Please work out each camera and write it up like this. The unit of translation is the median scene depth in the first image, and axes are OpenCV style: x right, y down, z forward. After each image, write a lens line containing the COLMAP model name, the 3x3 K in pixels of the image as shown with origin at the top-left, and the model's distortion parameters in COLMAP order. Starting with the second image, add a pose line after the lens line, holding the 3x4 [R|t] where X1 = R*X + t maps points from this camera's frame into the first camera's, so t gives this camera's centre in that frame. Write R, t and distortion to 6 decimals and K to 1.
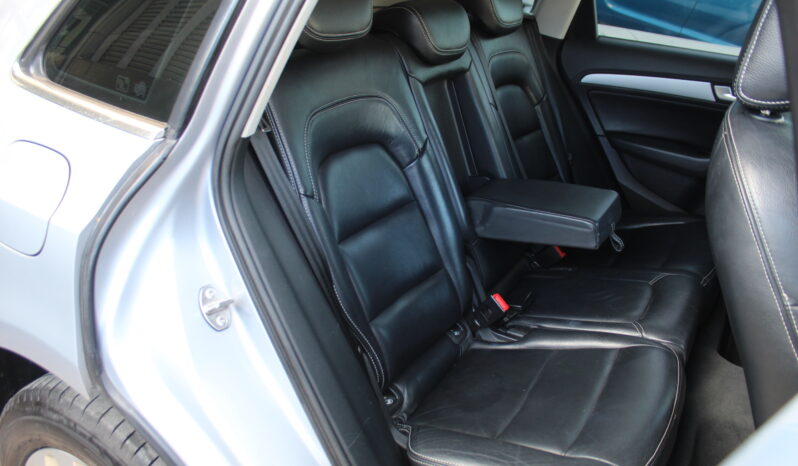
lens RADIAL K [[667.3, 0, 399.0], [0, 667.3, 233.0], [0, 0, 1]] dist [-0.162525, 0.138559]
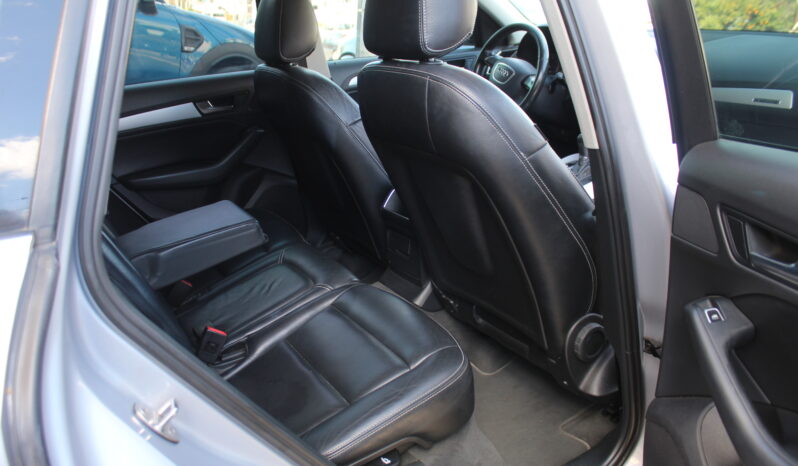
lens RADIAL K [[667.3, 0, 399.0], [0, 667.3, 233.0], [0, 0, 1]] dist [-0.162525, 0.138559]
pose [[0.453465, -0.367217, 0.812109, -0.456780], [0.443677, 0.883262, 0.151651, -0.054198], [-0.772994, 0.291546, 0.563455, 0.172987]]
